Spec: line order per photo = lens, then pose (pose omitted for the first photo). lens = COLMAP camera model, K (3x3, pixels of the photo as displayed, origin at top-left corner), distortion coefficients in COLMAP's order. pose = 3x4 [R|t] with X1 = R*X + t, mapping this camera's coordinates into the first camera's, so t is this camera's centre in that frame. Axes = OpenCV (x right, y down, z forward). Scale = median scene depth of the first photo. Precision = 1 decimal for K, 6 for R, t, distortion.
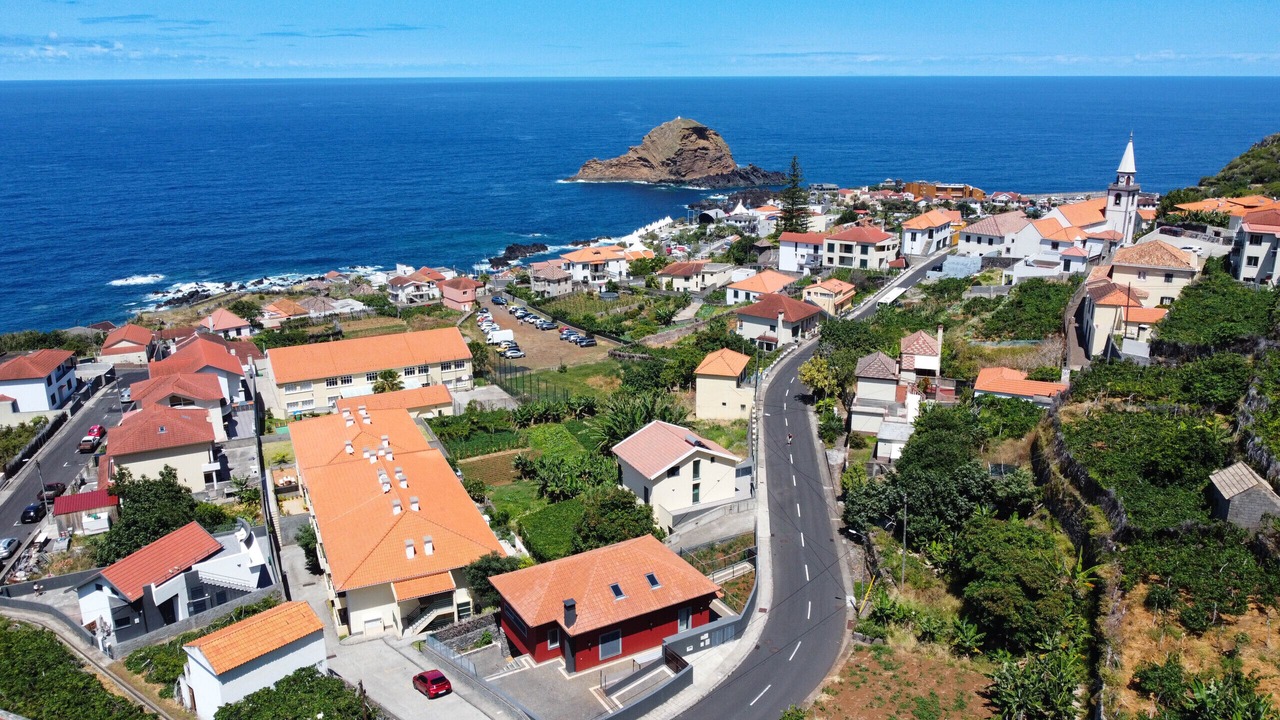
lens RADIAL K [[977.6, 0, 640.5], [0, 977.6, 364.5], [0, 0, 1]] dist [-0.000287, -0.008703]
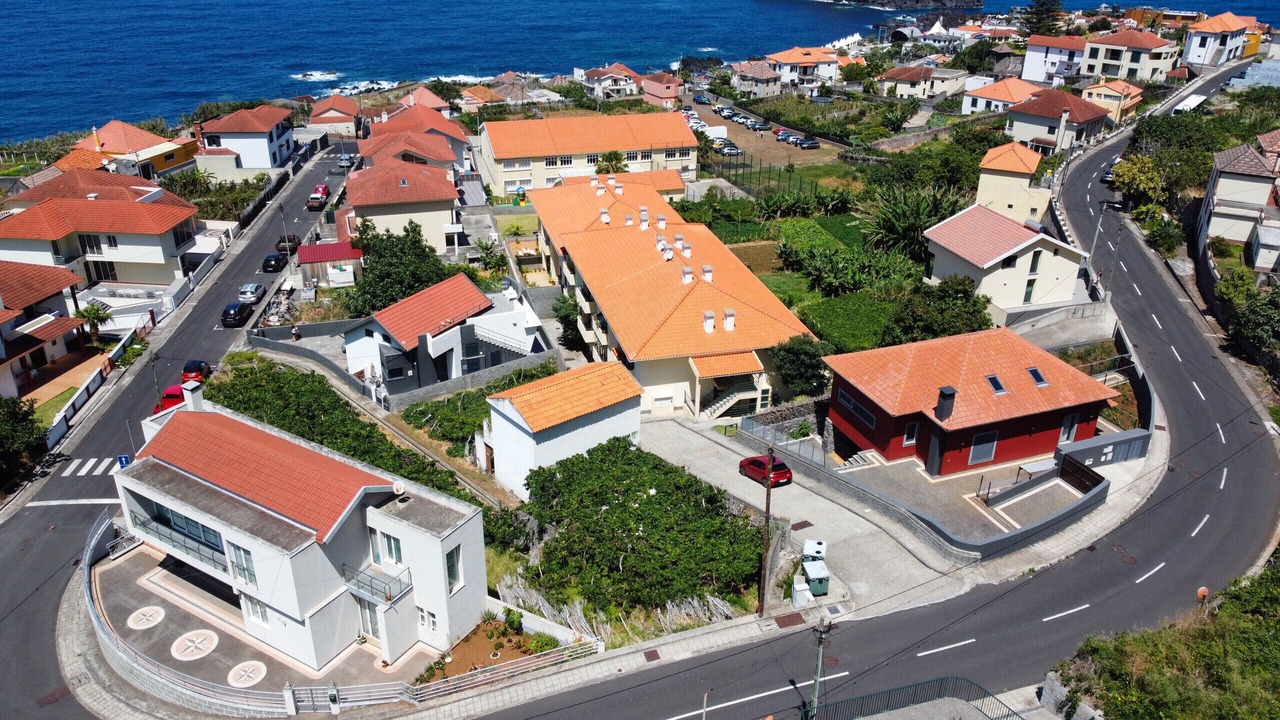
lens RADIAL K [[977.6, 0, 637.5], [0, 977.6, 363.5], [0, 0, 1]] dist [-0.000287, -0.008703]
pose [[0.987096, 0.086751, -0.134596, -0.075086], [-0.063297, 0.983468, 0.169661, 0.034970], [0.147089, -0.158952, 0.976268, 0.062663]]
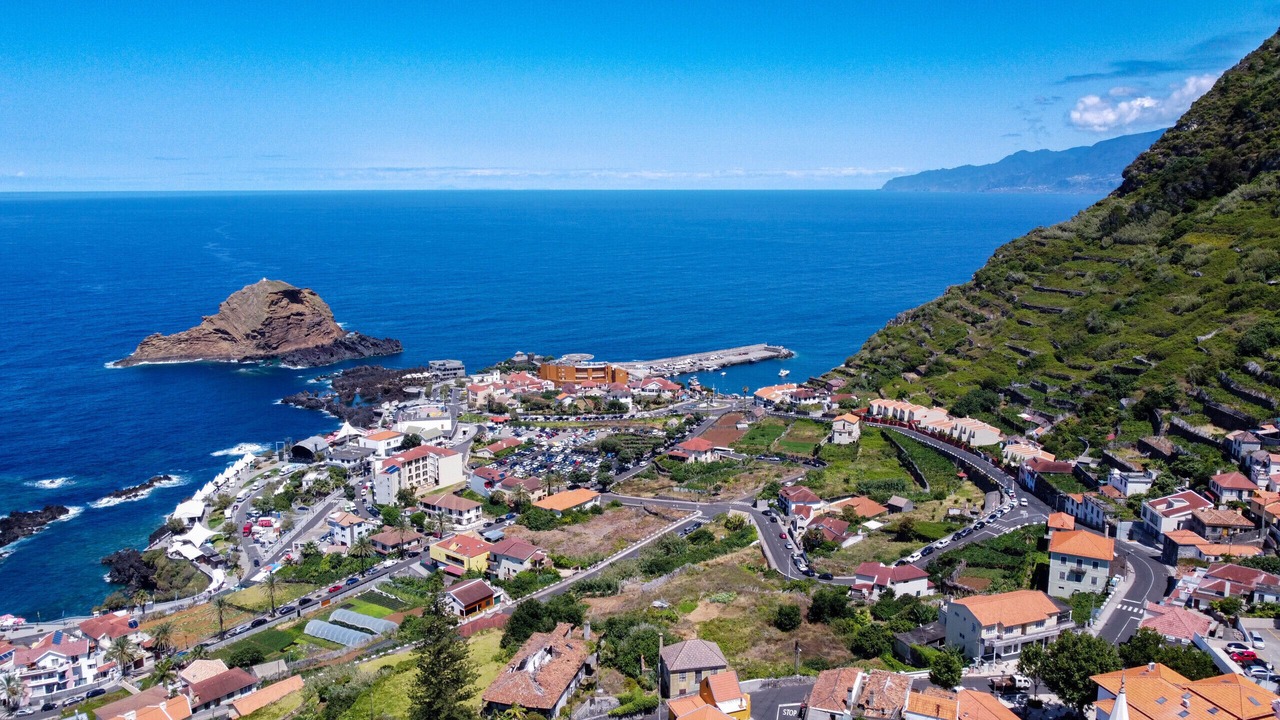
lens RADIAL K [[977.6, 0, 645.7], [0, 977.6, 364.0], [0, 0, 1]] dist [-0.000287, -0.008703]
pose [[0.922172, -0.068204, 0.380719, 0.086098], [0.109434, 0.990118, -0.087696, -0.359842], [-0.370975, 0.122534, 0.920523, 0.571937]]
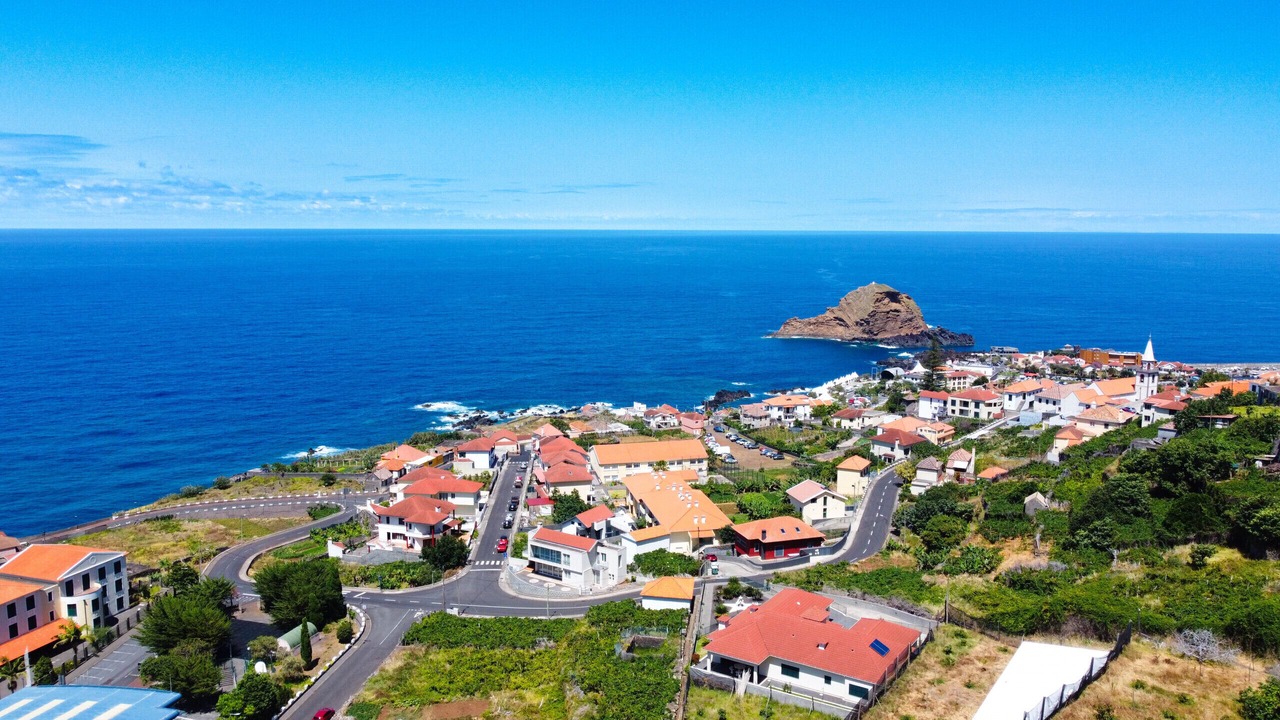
lens RADIAL K [[977.6, 0, 637.4], [0, 977.6, 363.8], [0, 0, 1]] dist [-0.000287, -0.008703]
pose [[0.978228, 0.035435, -0.204485, 0.039260], [-0.065527, 0.987649, -0.142321, 0.068204], [0.196917, 0.152622, 0.968468, -0.569248]]
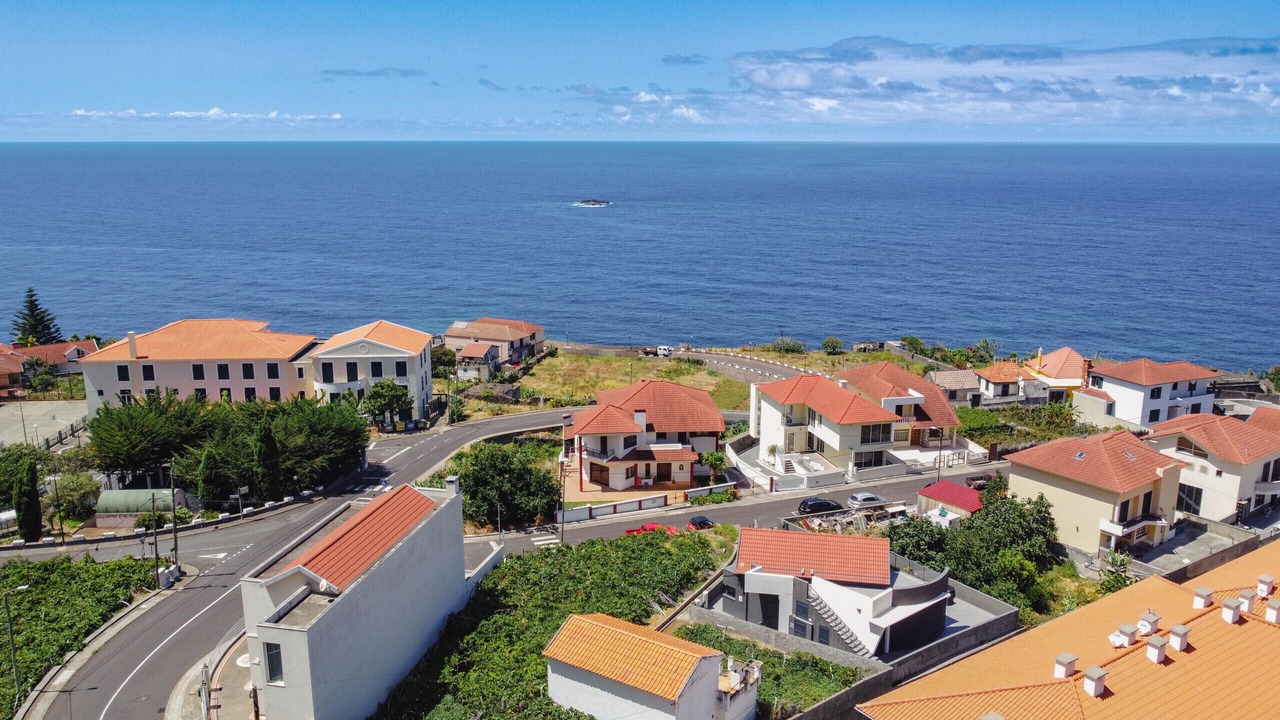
lens RADIAL K [[977.6, 0, 634.4], [0, 977.6, 359.7], [0, 0, 1]] dist [-0.000287, -0.008703]
pose [[0.170362, 0.225771, -0.959169, 0.088762], [-0.285397, 0.942982, 0.171270, -0.019126], [0.943146, 0.244566, 0.225083, 0.265444]]
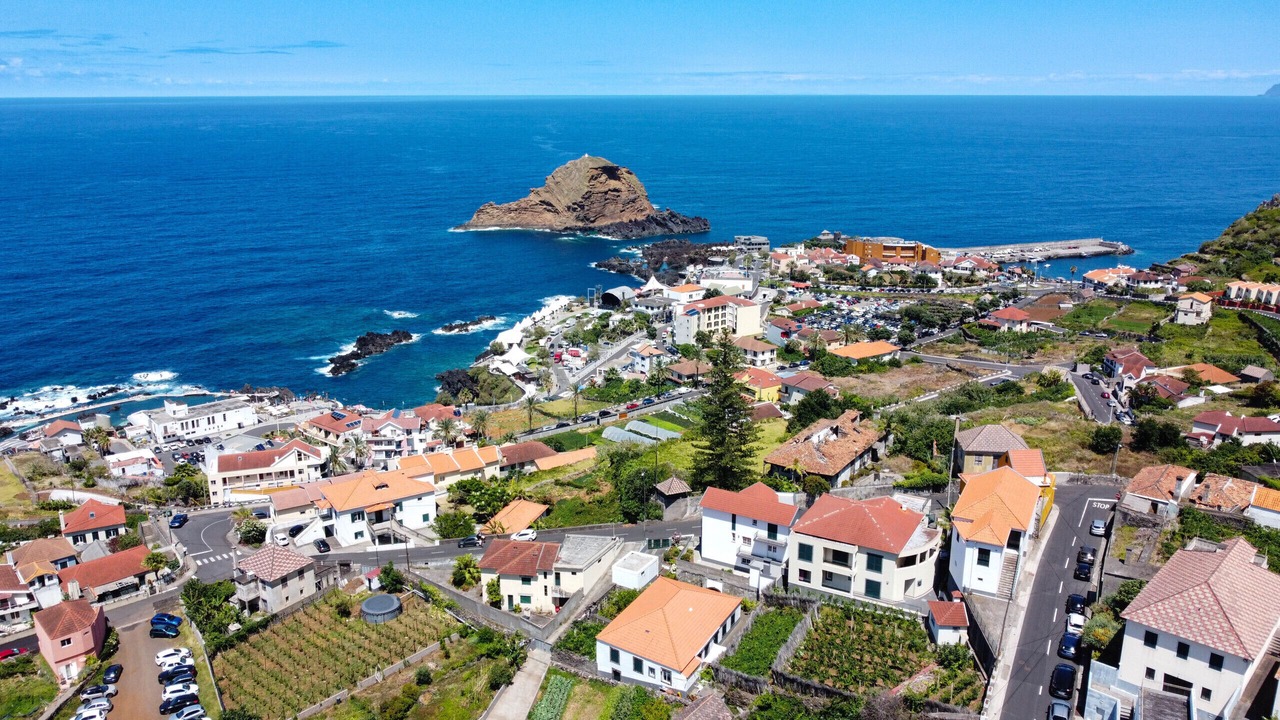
lens RADIAL K [[977.6, 0, 641.1], [0, 977.6, 367.9], [0, 0, 1]] dist [-0.000287, -0.008703]
pose [[0.996899, -0.020175, 0.076057, 0.090437], [0.021222, 0.999691, -0.012980, -0.245169], [-0.075771, 0.014554, 0.997019, 0.605218]]
